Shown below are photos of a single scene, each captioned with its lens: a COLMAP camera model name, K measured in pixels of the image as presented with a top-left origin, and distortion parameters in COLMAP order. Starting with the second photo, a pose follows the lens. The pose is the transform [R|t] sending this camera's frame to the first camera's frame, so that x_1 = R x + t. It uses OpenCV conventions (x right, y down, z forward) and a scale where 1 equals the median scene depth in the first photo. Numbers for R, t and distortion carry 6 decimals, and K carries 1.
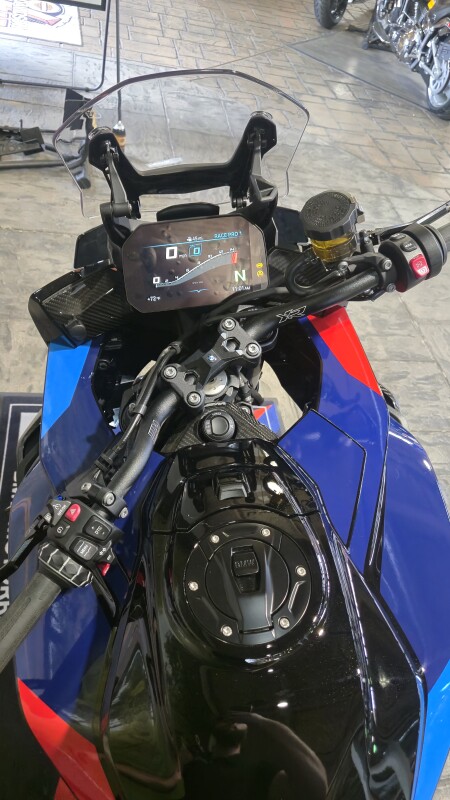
lens RADIAL K [[541.3, 0, 225.0], [0, 541.3, 400.0], [0, 0, 1]] dist [0.022611, -0.005794]
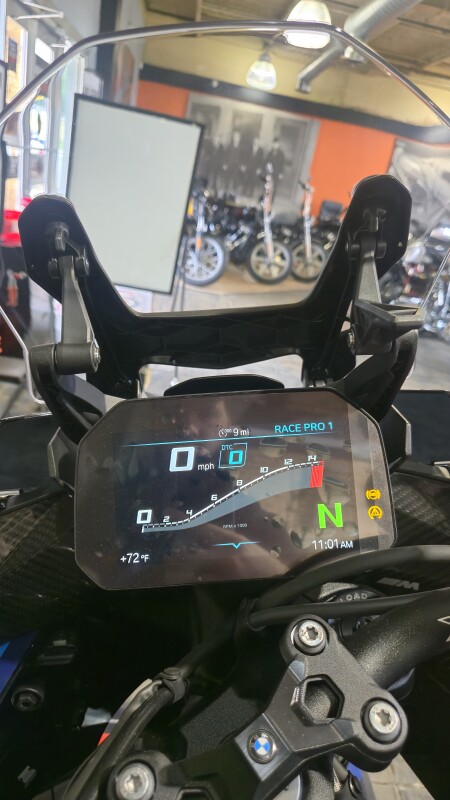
lens RADIAL K [[532.7, 0, 219.7], [0, 532.7, 406.0], [0, 0, 1]] dist [0.030413, 0.000768]
pose [[0.994151, 0.016808, -0.106681, -0.017791], [-0.064051, 0.887099, -0.457114, -0.103615], [0.086954, 0.461274, 0.882987, 0.572494]]
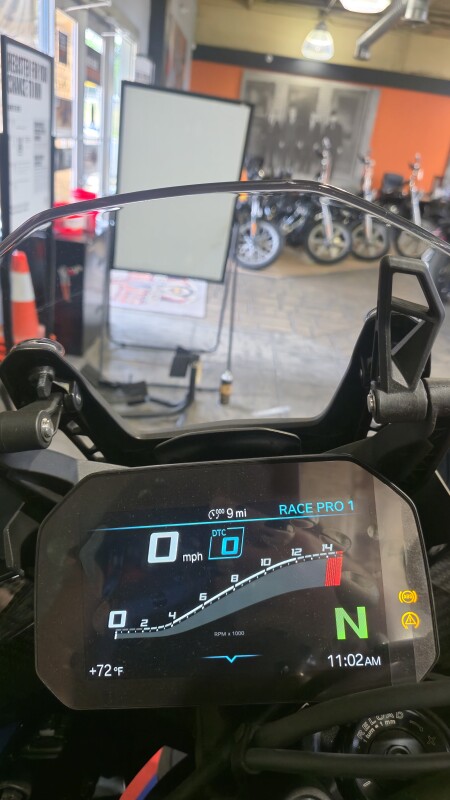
lens RADIAL K [[541.3, 0, 225.0], [0, 541.3, 400.0], [0, 0, 1]] dist [0.022611, -0.005794]
pose [[0.977467, 0.004320, -0.211042, 0.022244], [-0.097120, 0.896886, -0.431467, -0.203412], [0.187417, 0.442241, 0.877096, 0.628329]]
